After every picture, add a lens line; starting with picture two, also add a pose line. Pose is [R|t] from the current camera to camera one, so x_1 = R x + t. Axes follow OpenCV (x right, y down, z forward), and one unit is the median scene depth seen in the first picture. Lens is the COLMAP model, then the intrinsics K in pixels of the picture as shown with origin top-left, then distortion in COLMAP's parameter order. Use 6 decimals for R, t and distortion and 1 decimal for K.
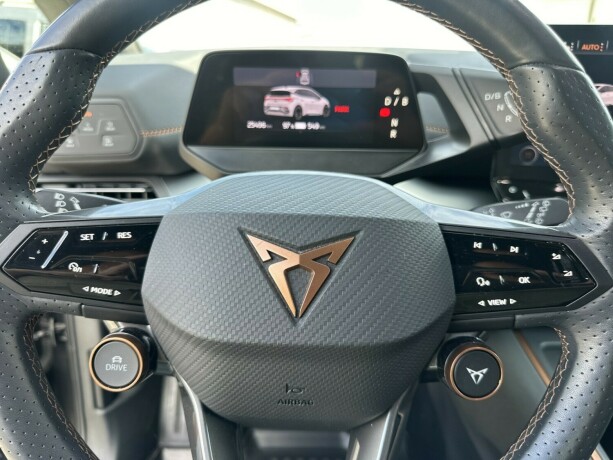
lens RADIAL K [[433.1, 0, 306.5], [0, 433.1, 230.0], [0, 0, 1]] dist [-0.013797, -0.004633]
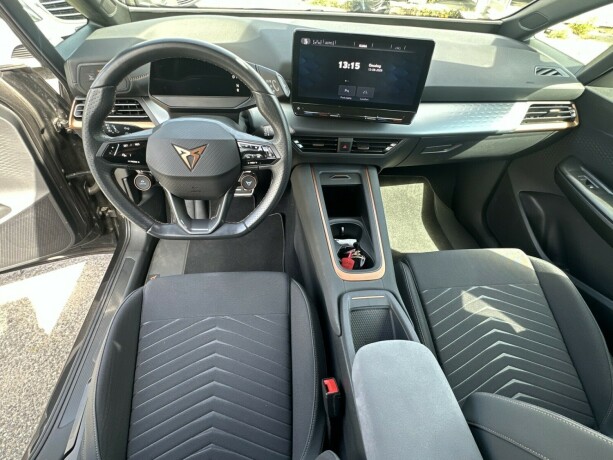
lens RADIAL K [[321.4, 0, 303.9], [0, 321.4, 231.2], [0, 0, 1]] dist [-0.001357, -0.000455]
pose [[0.995484, -0.037645, 0.087149, 0.615372], [-0.003804, 0.901460, 0.432846, -0.467189], [-0.094856, -0.431222, 0.897246, -1.632920]]
